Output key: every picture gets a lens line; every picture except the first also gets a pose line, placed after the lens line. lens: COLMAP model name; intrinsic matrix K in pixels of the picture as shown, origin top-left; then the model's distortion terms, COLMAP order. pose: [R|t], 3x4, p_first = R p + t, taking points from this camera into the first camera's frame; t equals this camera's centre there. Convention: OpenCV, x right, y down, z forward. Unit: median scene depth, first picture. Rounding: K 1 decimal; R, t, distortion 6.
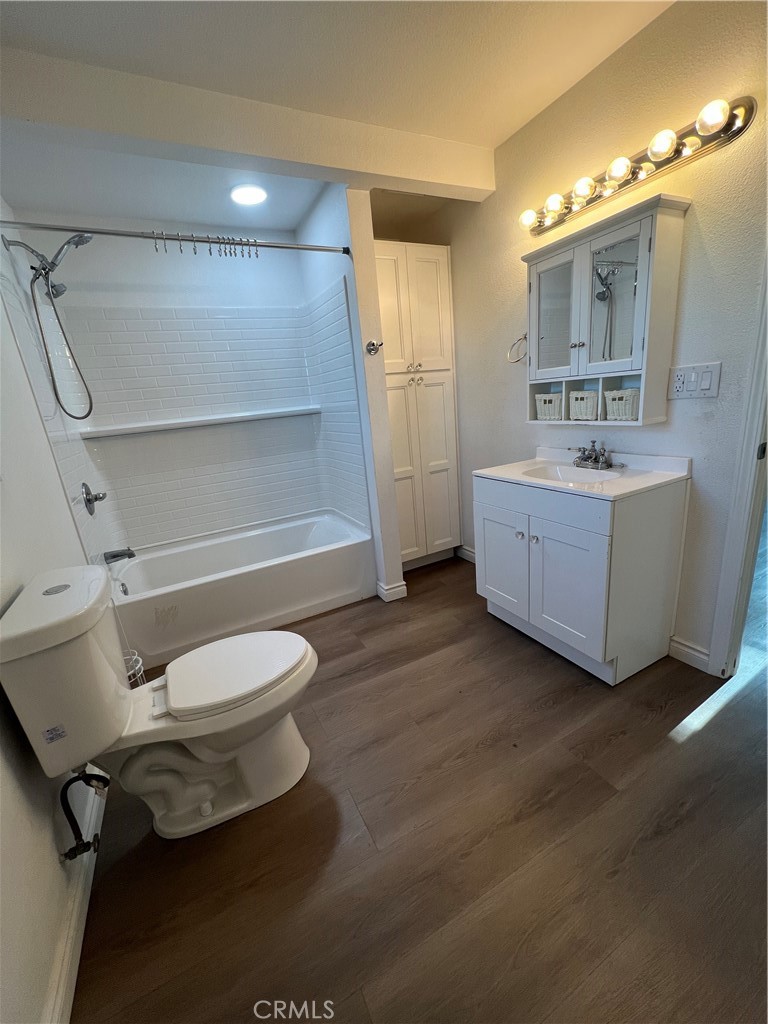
lens RADIAL K [[408.6, 0, 382.6], [0, 408.6, 511.2], [0, 0, 1]] dist [-0.000453, 0.000024]
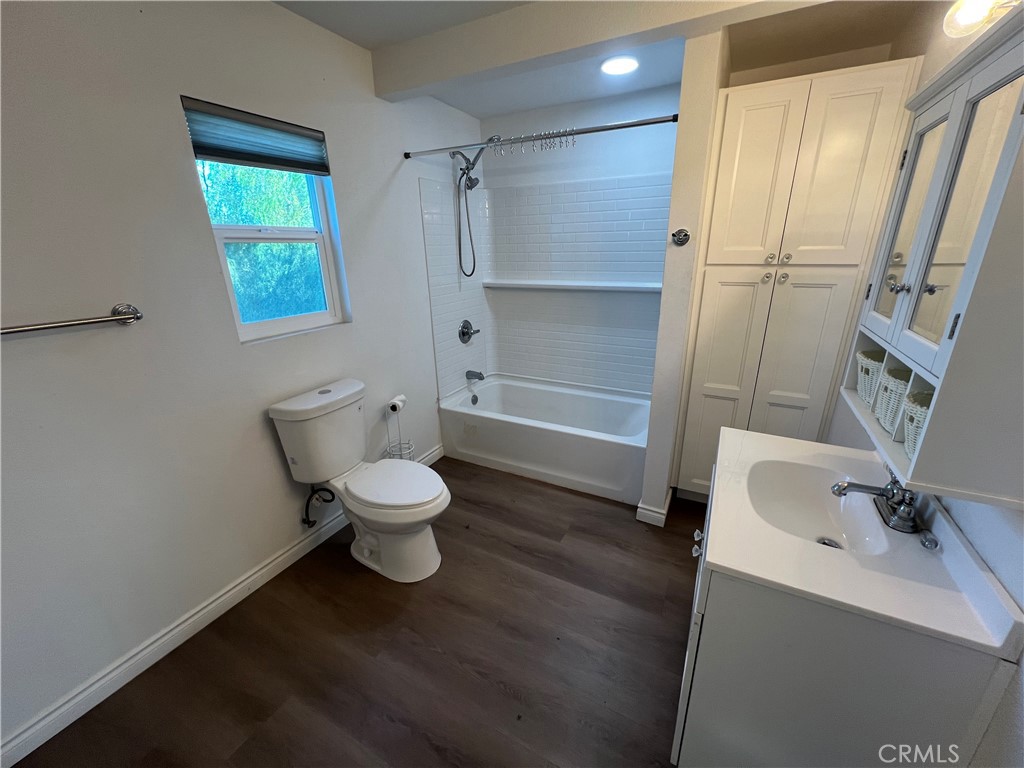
lens RADIAL K [[408.6, 0, 513.9], [0, 408.6, 386.2], [0, 0, 1]] dist [-0.000453, 0.000024]
pose [[0.576775, 0.344219, -0.740840, 0.454757], [-0.257251, 0.937282, 0.235211, -0.210490], [0.775340, 0.054917, 0.629152, 0.224067]]
